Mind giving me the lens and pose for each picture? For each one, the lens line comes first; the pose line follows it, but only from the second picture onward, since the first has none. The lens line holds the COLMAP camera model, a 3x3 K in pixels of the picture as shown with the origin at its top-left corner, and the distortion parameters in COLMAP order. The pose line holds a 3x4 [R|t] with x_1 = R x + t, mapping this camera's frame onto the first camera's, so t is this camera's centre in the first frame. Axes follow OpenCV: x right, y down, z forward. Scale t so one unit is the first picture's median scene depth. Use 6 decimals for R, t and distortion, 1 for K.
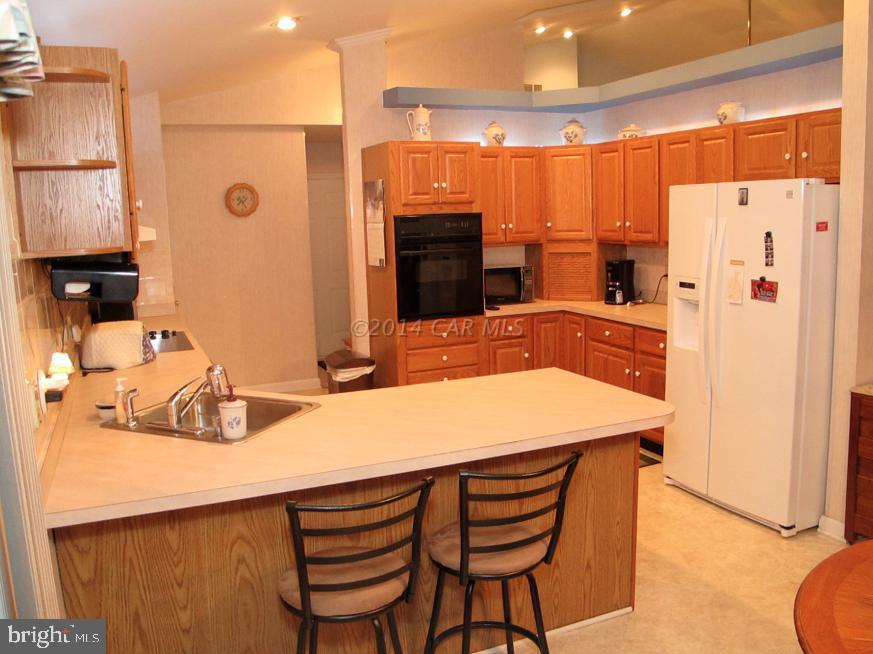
lens RADIAL K [[745.1, 0, 436.6], [0, 745.1, 323.5], [0, 0, 1]] dist [-0.060791, -0.002702]
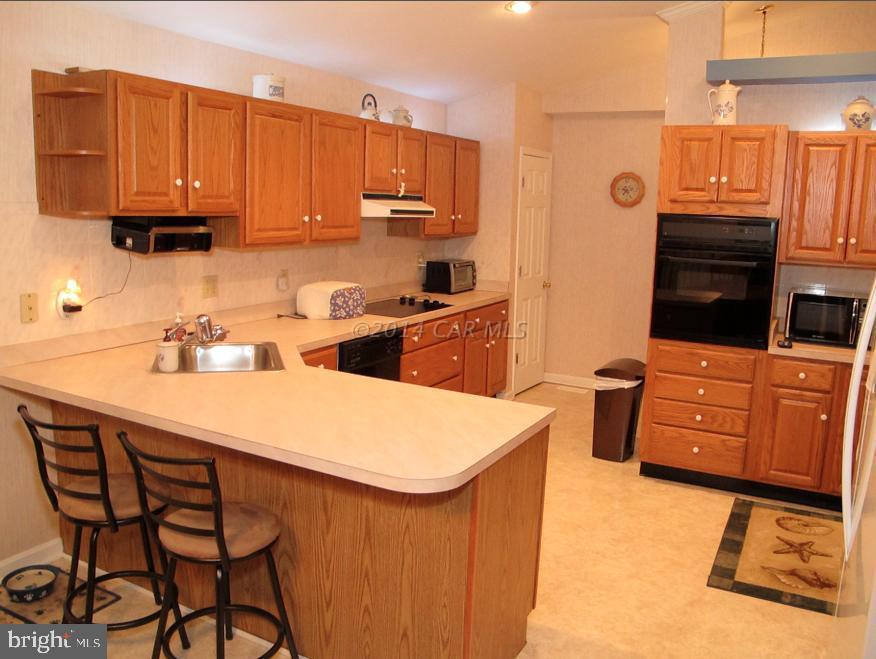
lens RADIAL K [[730.9, 0, 437.7], [0, 730.9, 329.6], [0, 0, 1]] dist [-0.071593, 0.002516]
pose [[0.612798, 0.183880, -0.768548, 0.439648], [-0.163308, 0.981025, 0.104504, -0.056772], [0.773181, 0.061470, 0.631199, 0.272341]]
